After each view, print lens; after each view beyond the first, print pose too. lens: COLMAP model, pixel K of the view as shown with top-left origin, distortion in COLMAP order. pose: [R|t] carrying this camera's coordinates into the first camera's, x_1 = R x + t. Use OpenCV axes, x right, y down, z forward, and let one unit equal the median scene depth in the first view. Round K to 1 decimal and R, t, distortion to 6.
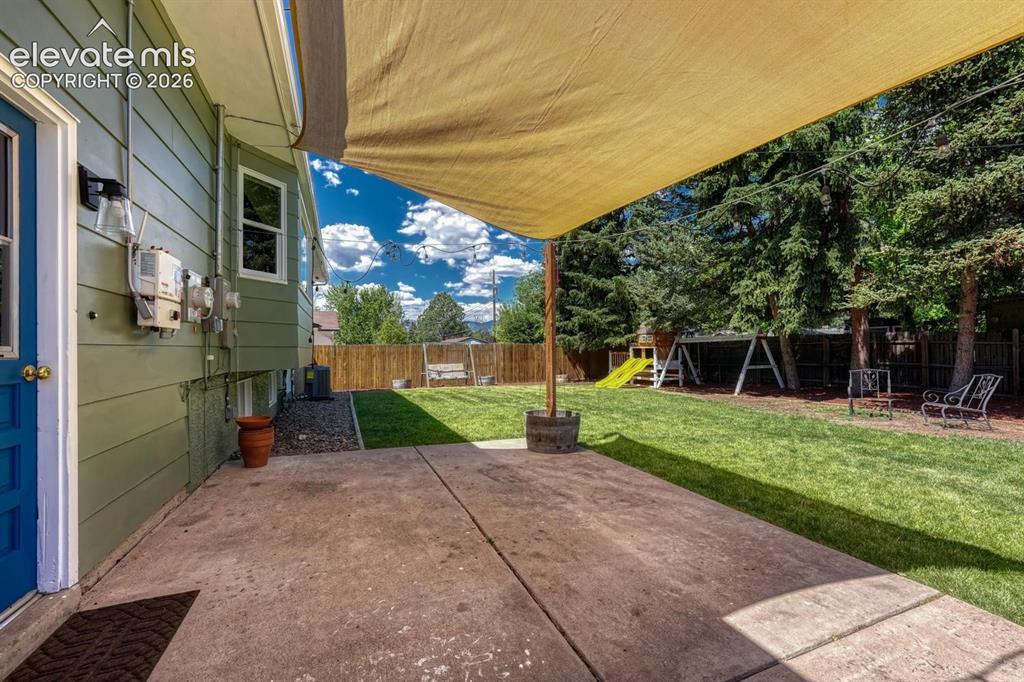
lens RADIAL K [[410.9, 0, 512.0], [0, 410.9, 341.0], [0, 0, 1]] dist [-0.001100, -0.000283]
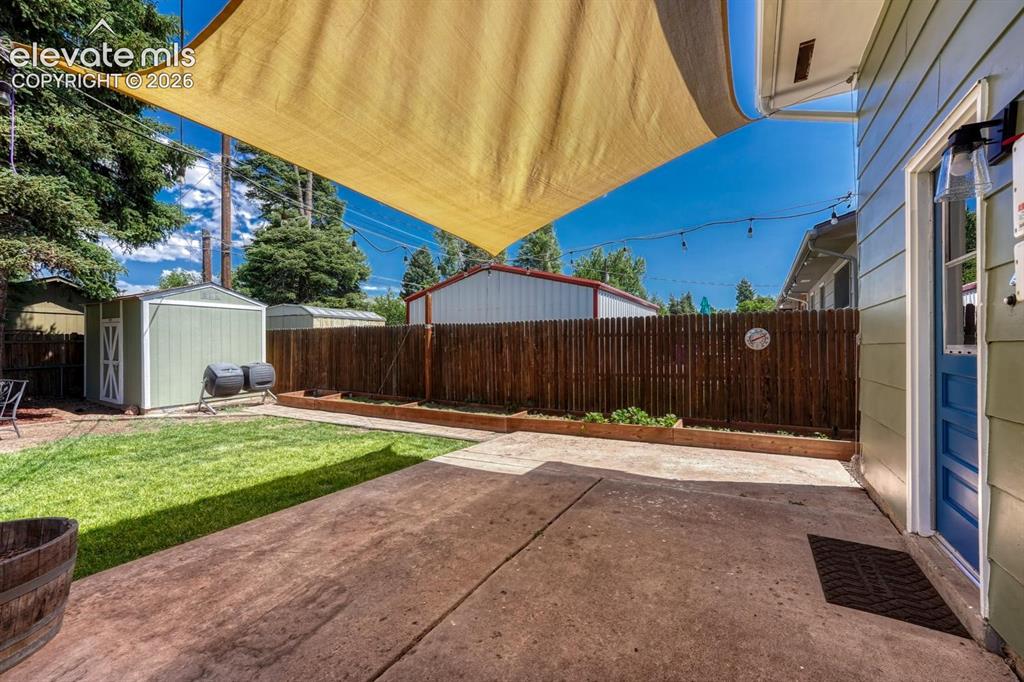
lens RADIAL K [[397.6, 0, 512.0], [0, 397.6, 341.0], [0, 0, 1]] dist [-0.000109, 0.000056]
pose [[-0.591532, 0.024123, 0.805920, -0.707455], [-0.008745, 0.999302, -0.036330, 0.029291], [-0.806234, -0.028538, -0.590908, 1.401300]]
